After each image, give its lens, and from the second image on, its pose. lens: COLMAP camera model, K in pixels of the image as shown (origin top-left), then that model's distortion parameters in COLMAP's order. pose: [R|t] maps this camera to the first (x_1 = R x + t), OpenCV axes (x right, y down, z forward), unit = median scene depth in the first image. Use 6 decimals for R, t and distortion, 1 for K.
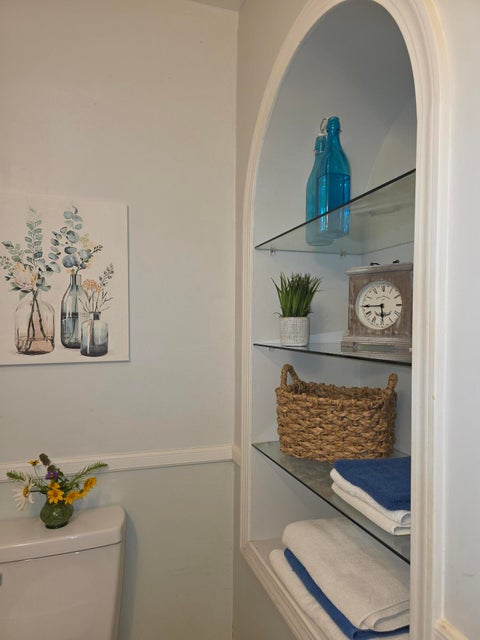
lens RADIAL K [[432.5, 0, 239.7], [0, 432.5, 323.9], [0, 0, 1]] dist [0.051221, -0.044623]
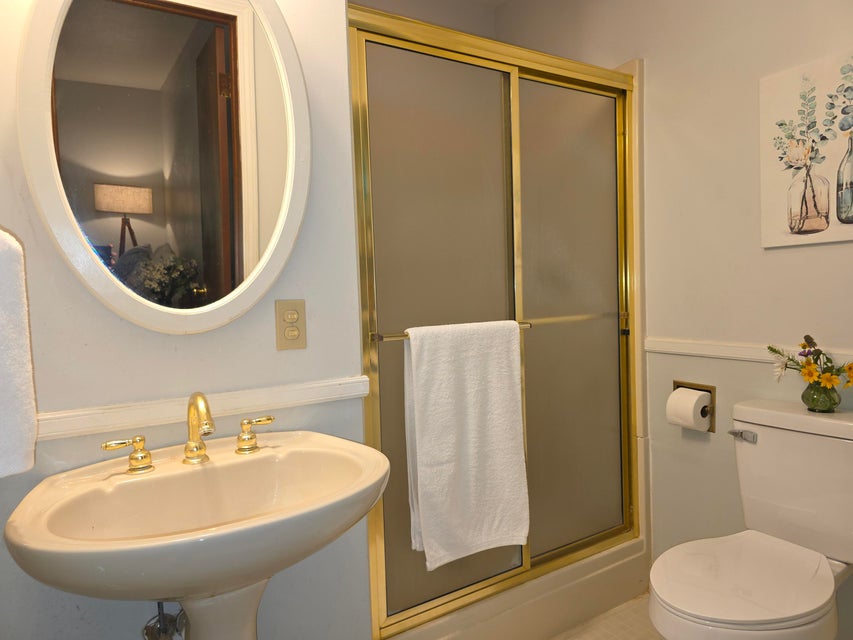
lens RADIAL K [[576.5, 0, 426.0], [0, 576.5, 317.6], [0, 0, 1]] dist [0.051221, -0.044623]
pose [[0.233005, 0.030994, -0.971981, 0.568110], [0.023672, 0.999015, 0.037531, 0.183453], [0.972187, -0.031754, 0.232042, -0.098115]]
